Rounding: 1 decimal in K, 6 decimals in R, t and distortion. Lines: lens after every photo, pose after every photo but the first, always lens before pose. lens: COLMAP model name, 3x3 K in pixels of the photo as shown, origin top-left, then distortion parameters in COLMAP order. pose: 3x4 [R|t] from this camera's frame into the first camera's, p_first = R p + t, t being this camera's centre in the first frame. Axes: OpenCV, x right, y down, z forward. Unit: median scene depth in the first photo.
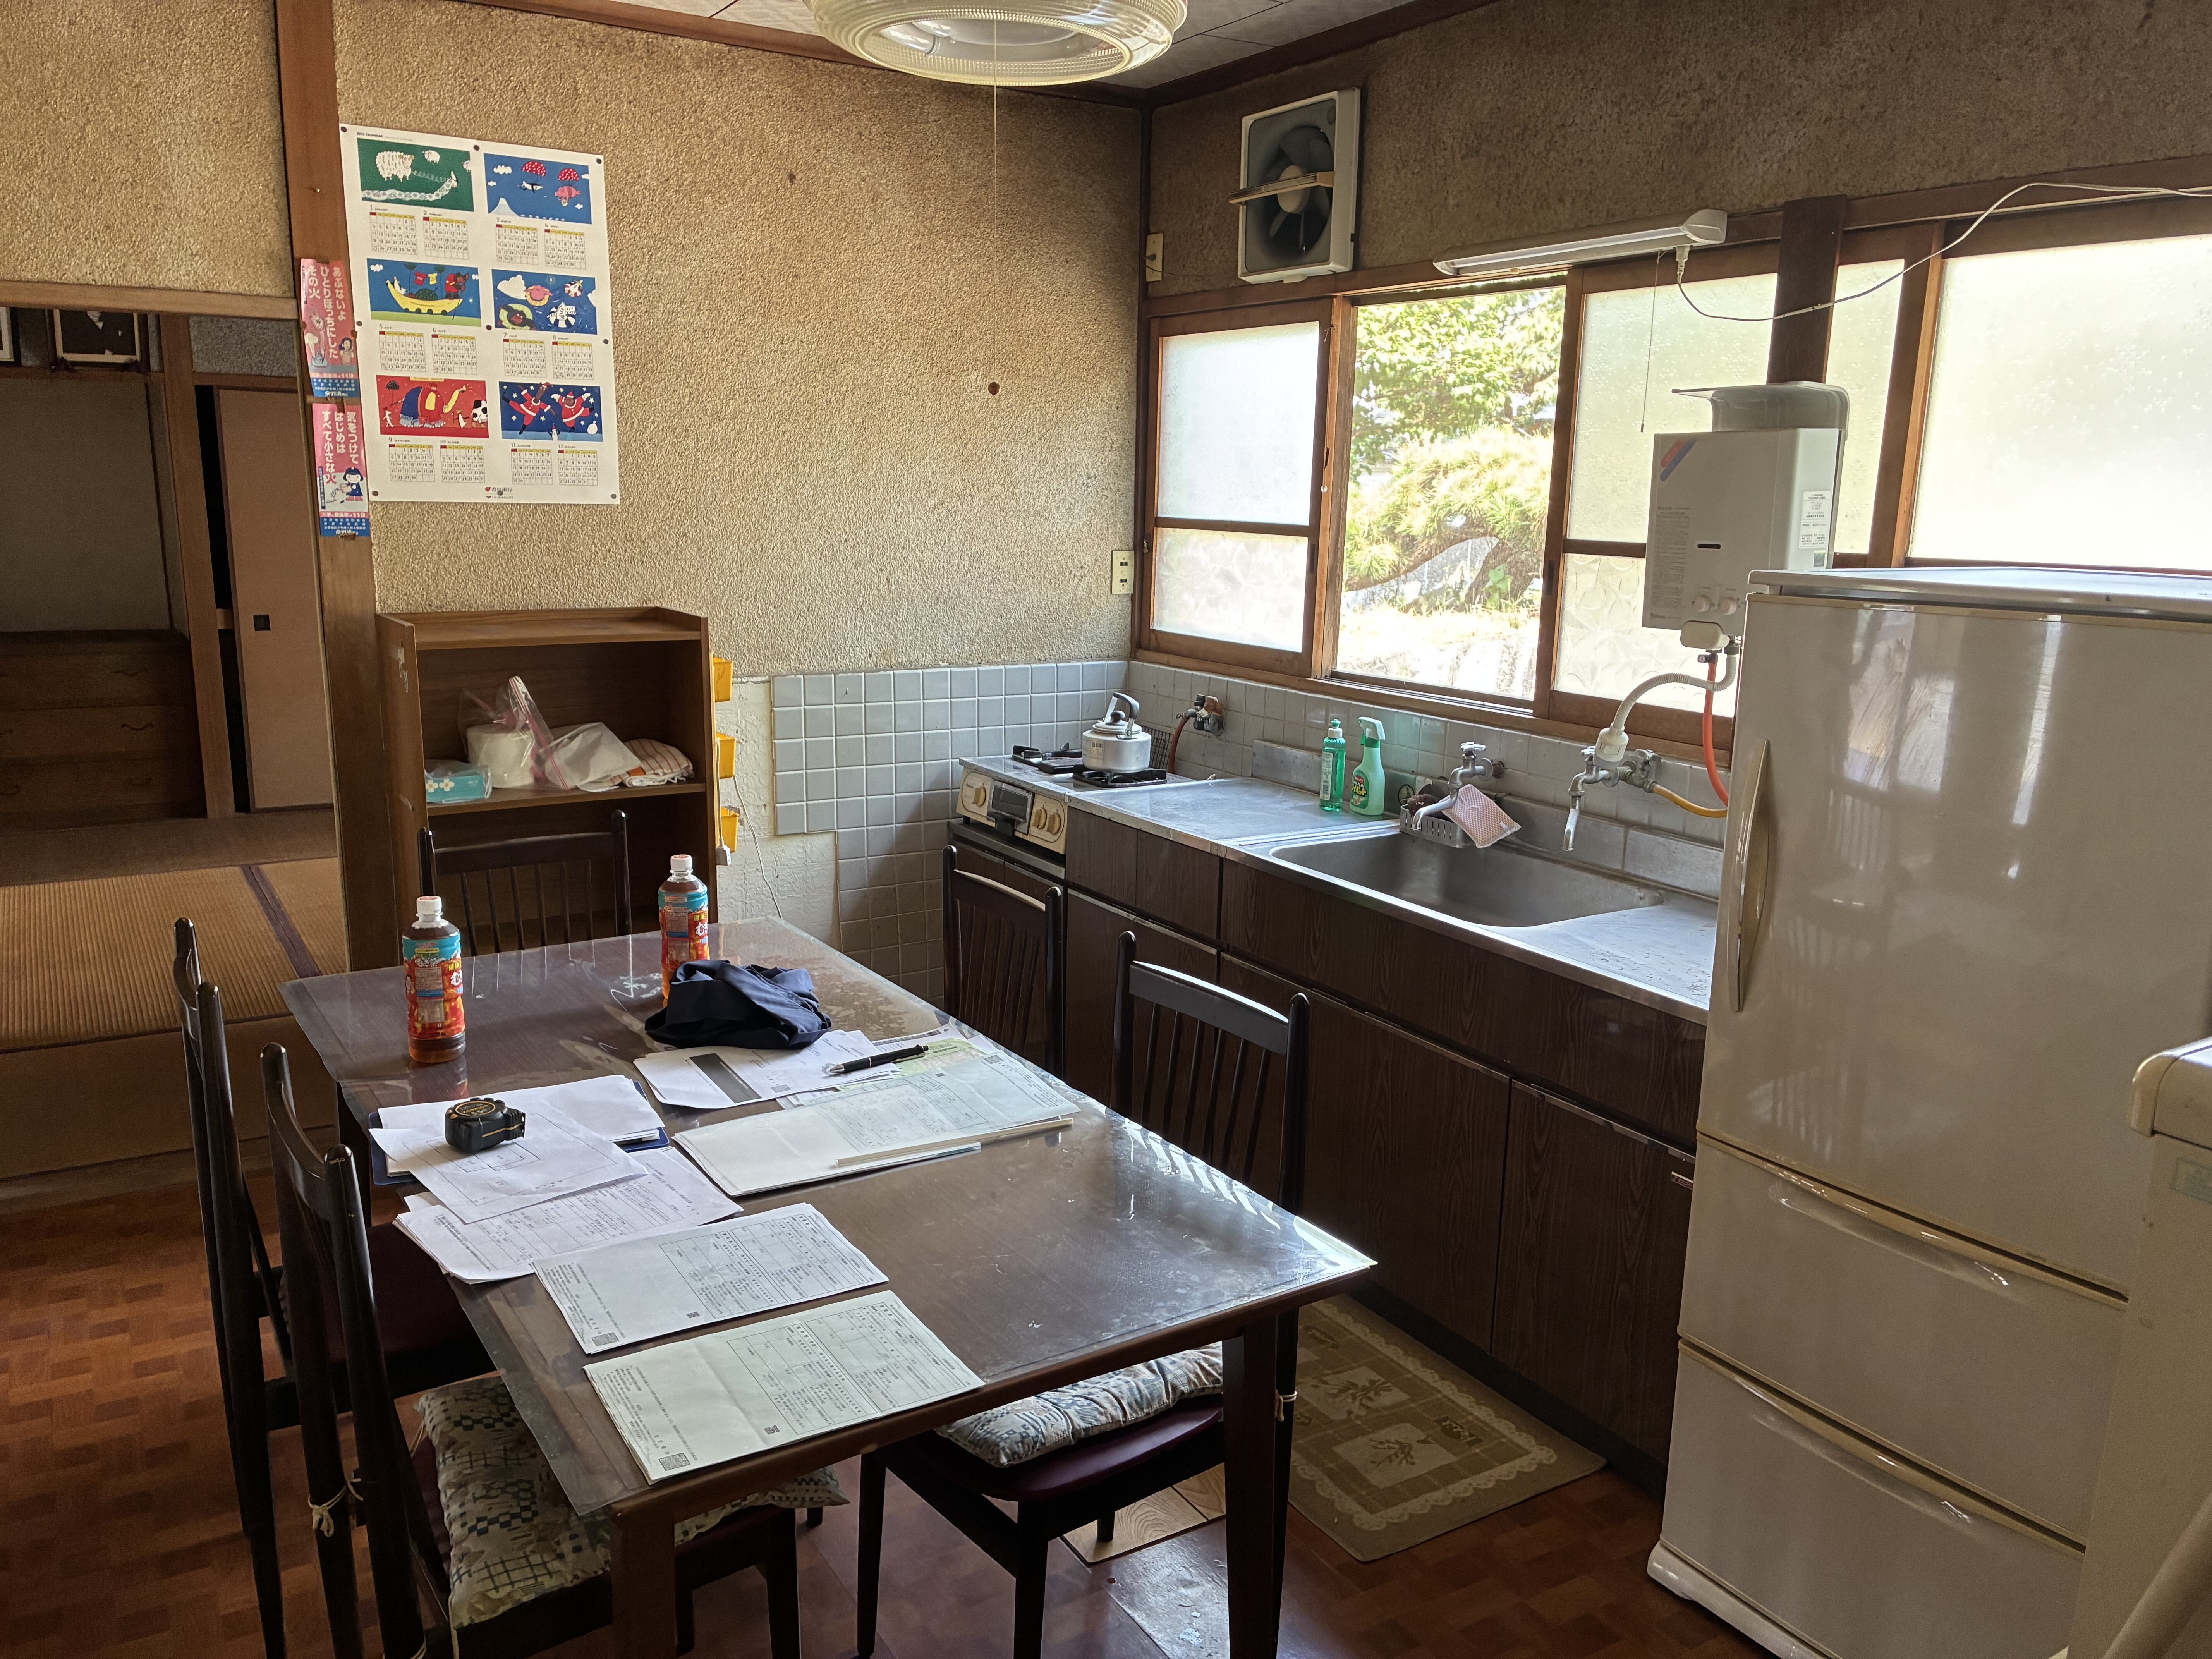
lens RADIAL K [[1692.6, 0, 1115.3], [0, 1692.6, 814.7], [0, 0, 1]] dist [0.048148, -0.052550]
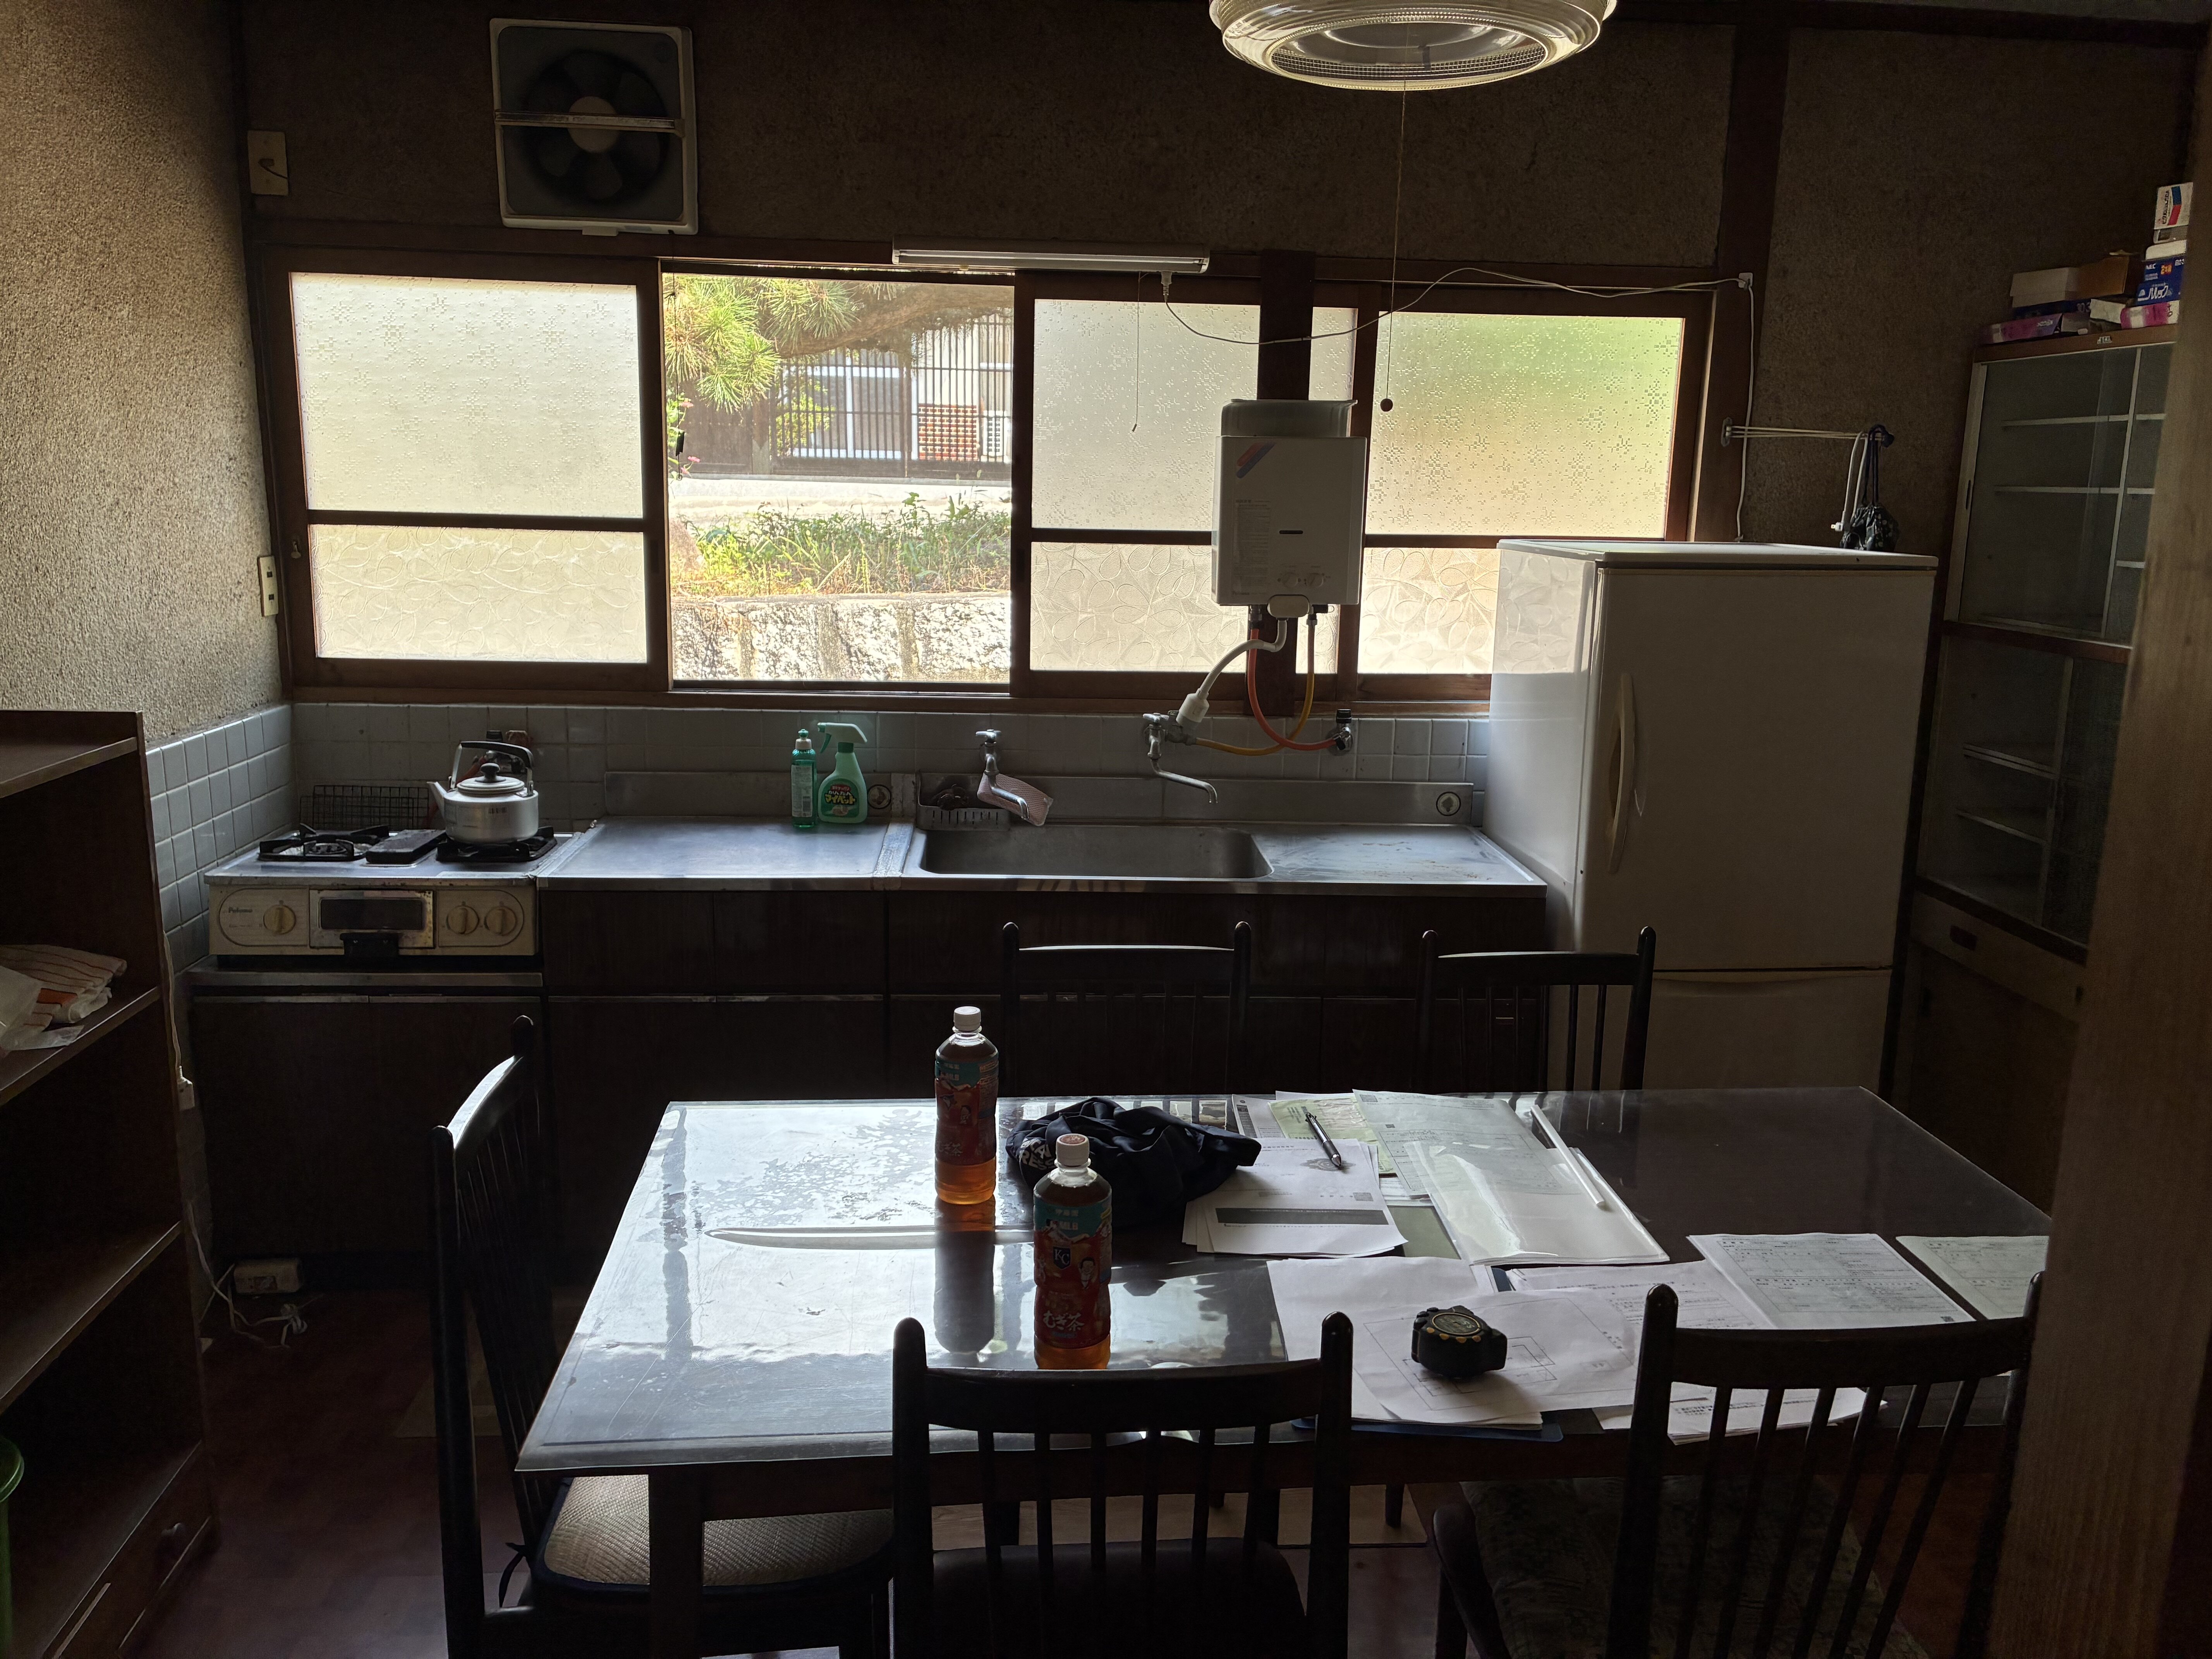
lens RADIAL K [[1692.6, 0, 1129.4], [0, 1692.6, 789.8], [0, 0, 1]] dist [0.048148, -0.052550]
pose [[0.470714, -0.174885, 0.864780, -0.654734], [0.159093, 0.980916, 0.111774, -0.109632], [-0.867824, 0.084966, 0.489553, 0.438976]]
